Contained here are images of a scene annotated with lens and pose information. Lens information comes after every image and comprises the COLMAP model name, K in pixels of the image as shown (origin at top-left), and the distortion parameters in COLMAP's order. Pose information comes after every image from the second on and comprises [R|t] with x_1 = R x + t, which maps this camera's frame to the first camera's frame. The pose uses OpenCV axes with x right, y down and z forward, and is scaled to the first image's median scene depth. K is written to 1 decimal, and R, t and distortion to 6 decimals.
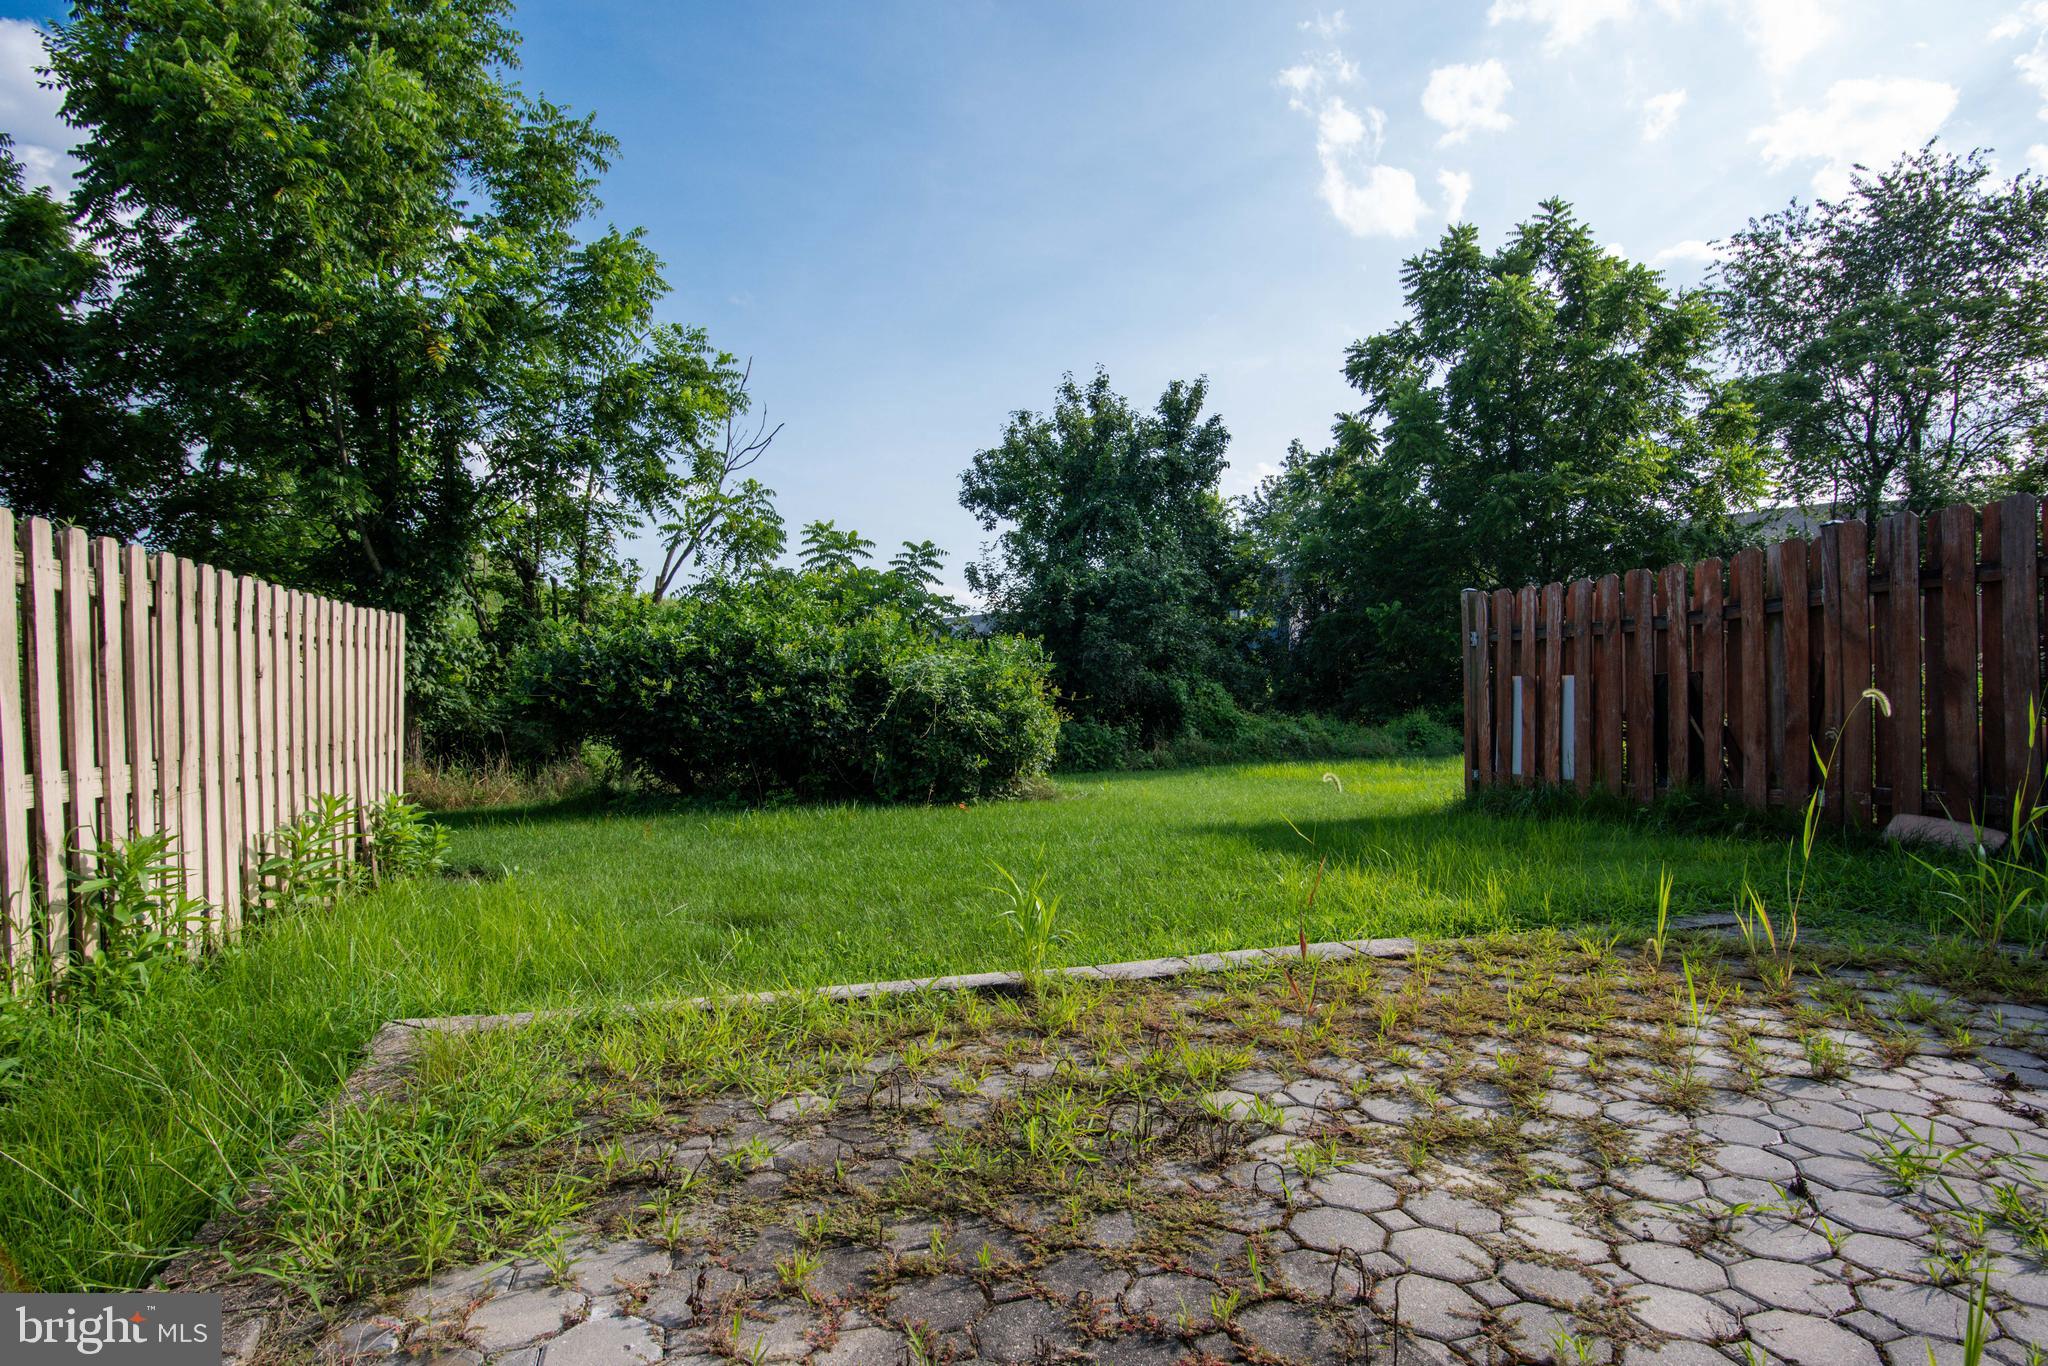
lens RADIAL K [[1022.6, 0, 1025.2], [0, 1022.6, 707.6], [0, 0, 1]] dist [-0.001578, -0.000588]
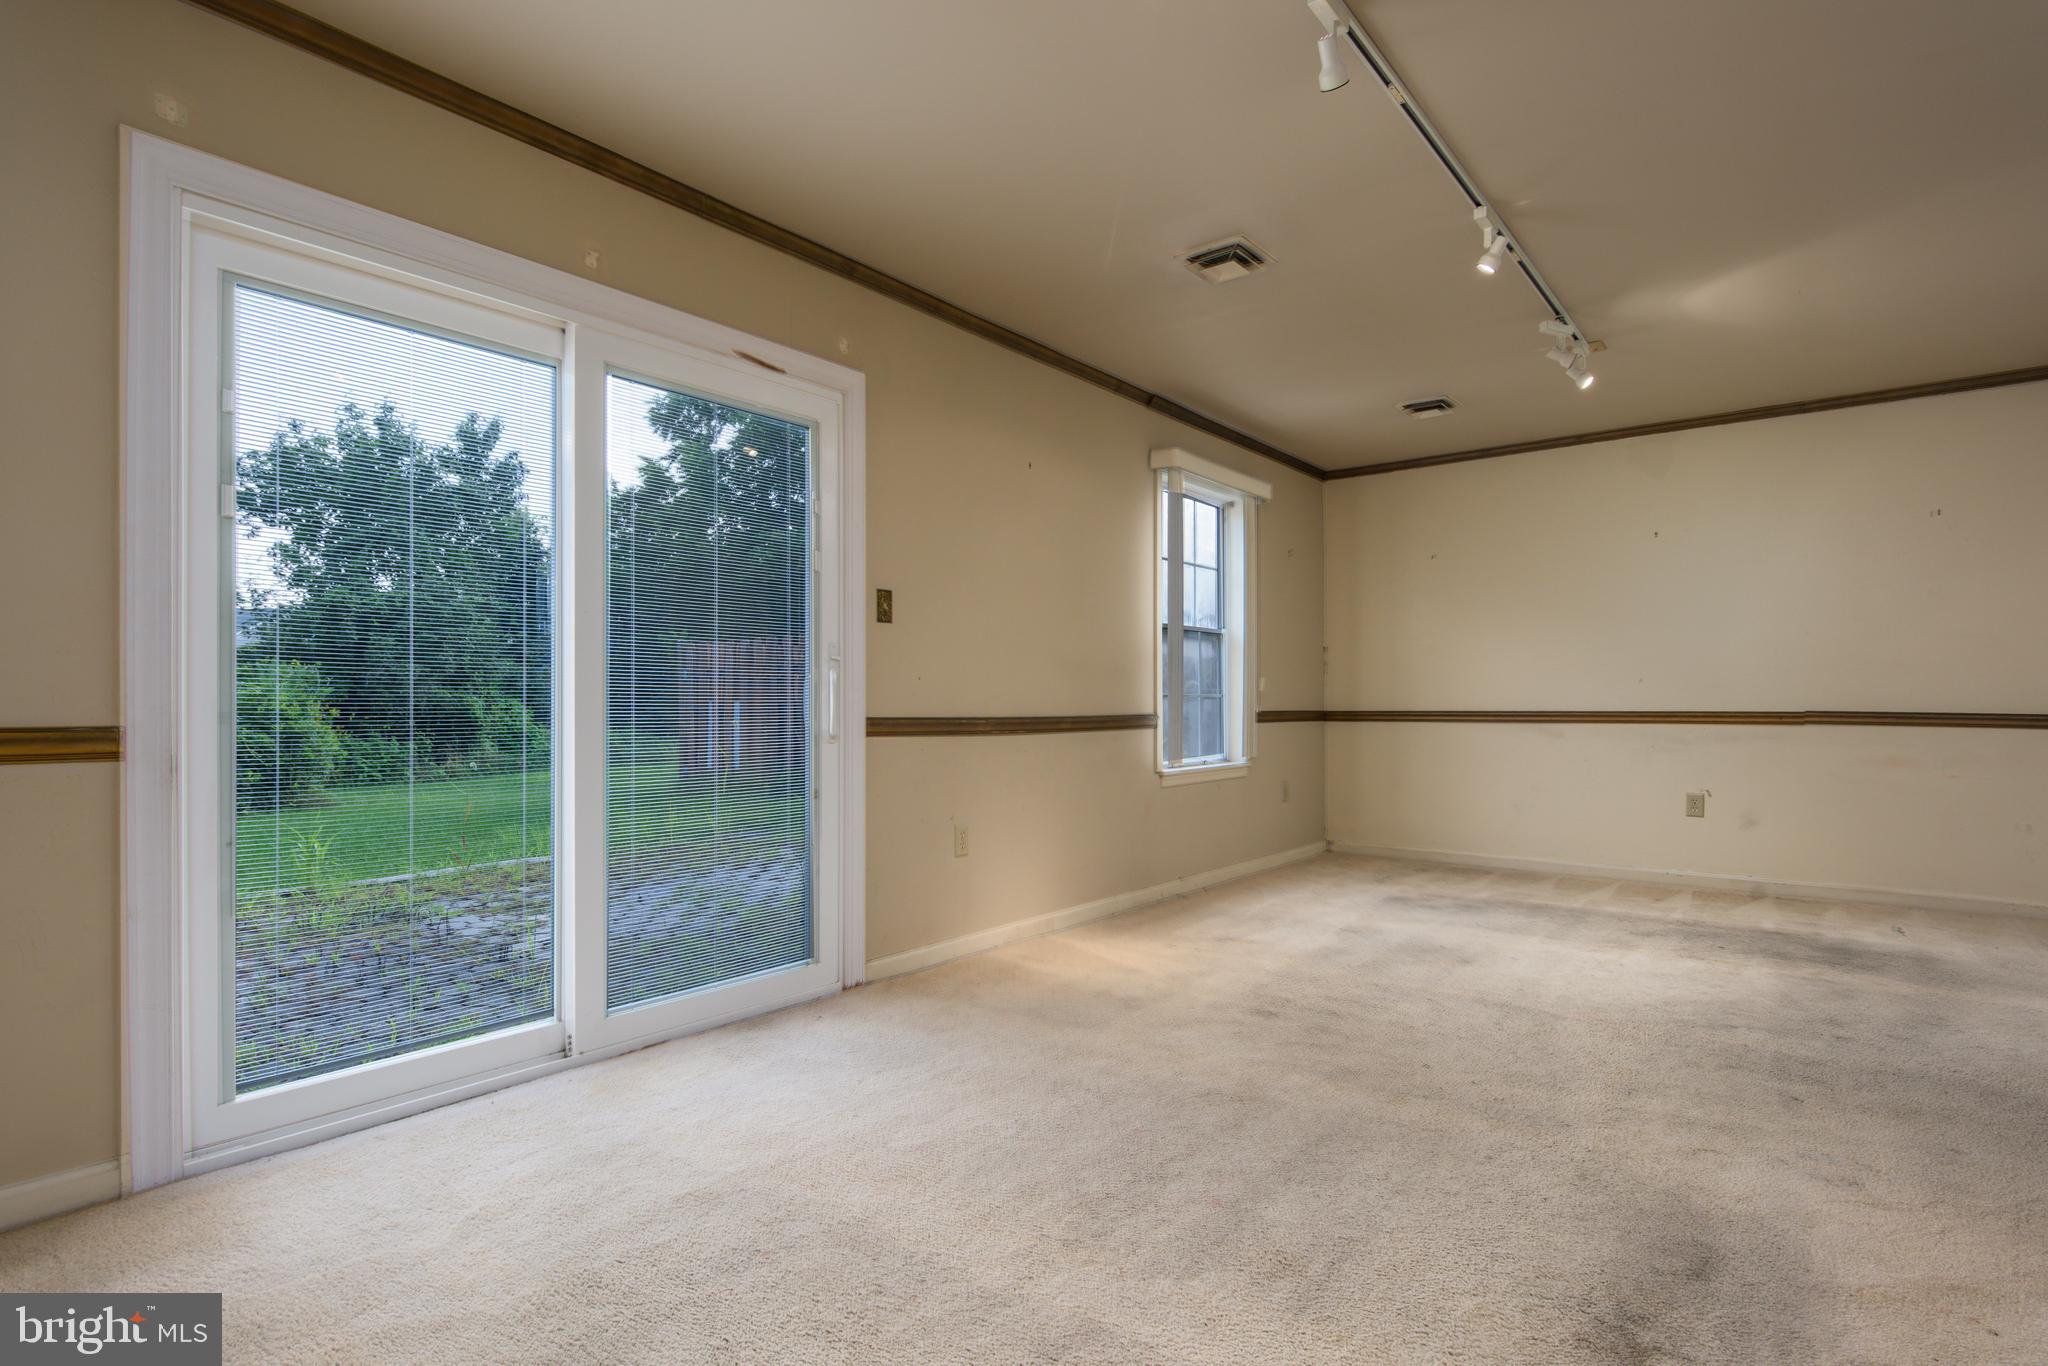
lens RADIAL K [[1022.6, 0, 1025.2], [0, 1022.6, 707.6], [0, 0, 1]] dist [-0.001578, -0.000588]
pose [[0.813185, -0.003073, 0.581998, -0.003304], [0.008332, 0.999945, -0.006361, -0.004089], [-0.581946, 0.010022, 0.813165, -0.198164]]
